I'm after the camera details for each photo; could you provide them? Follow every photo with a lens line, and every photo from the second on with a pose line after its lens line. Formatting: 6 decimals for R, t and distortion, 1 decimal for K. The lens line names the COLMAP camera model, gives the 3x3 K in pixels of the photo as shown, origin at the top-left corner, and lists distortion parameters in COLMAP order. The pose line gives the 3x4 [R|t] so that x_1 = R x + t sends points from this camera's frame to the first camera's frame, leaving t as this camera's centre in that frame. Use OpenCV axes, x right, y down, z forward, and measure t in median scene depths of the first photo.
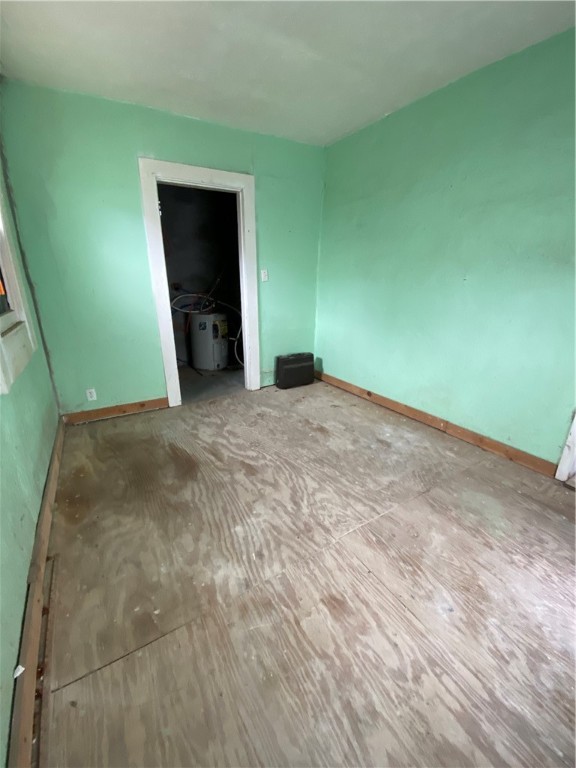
lens RADIAL K [[310.1, 0, 289.2], [0, 310.1, 380.1], [0, 0, 1]] dist [0.011272, -0.018150]
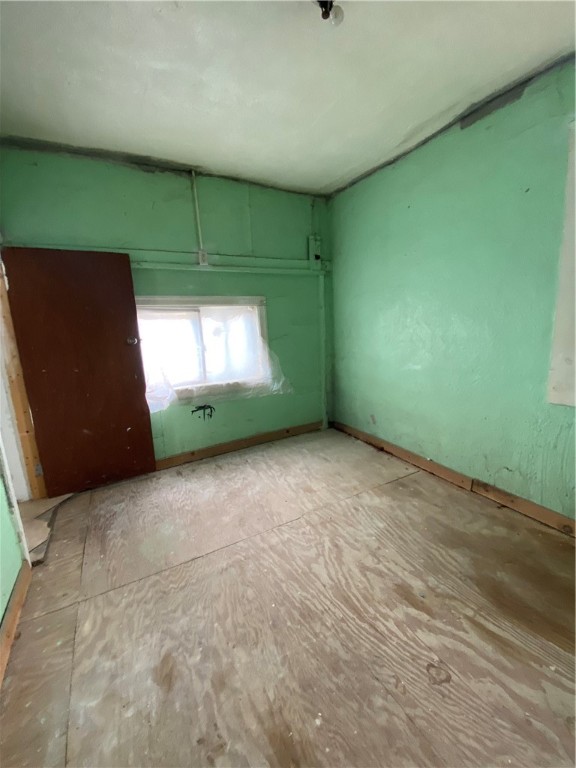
lens RADIAL K [[310.1, 0, 289.2], [0, 310.1, 380.1], [0, 0, 1]] dist [0.011272, -0.018150]
pose [[-0.997932, 0.038425, 0.051535, 0.091371], [0.058417, 0.876654, 0.477561, -0.515188], [-0.026828, 0.479584, -0.877086, 1.493279]]
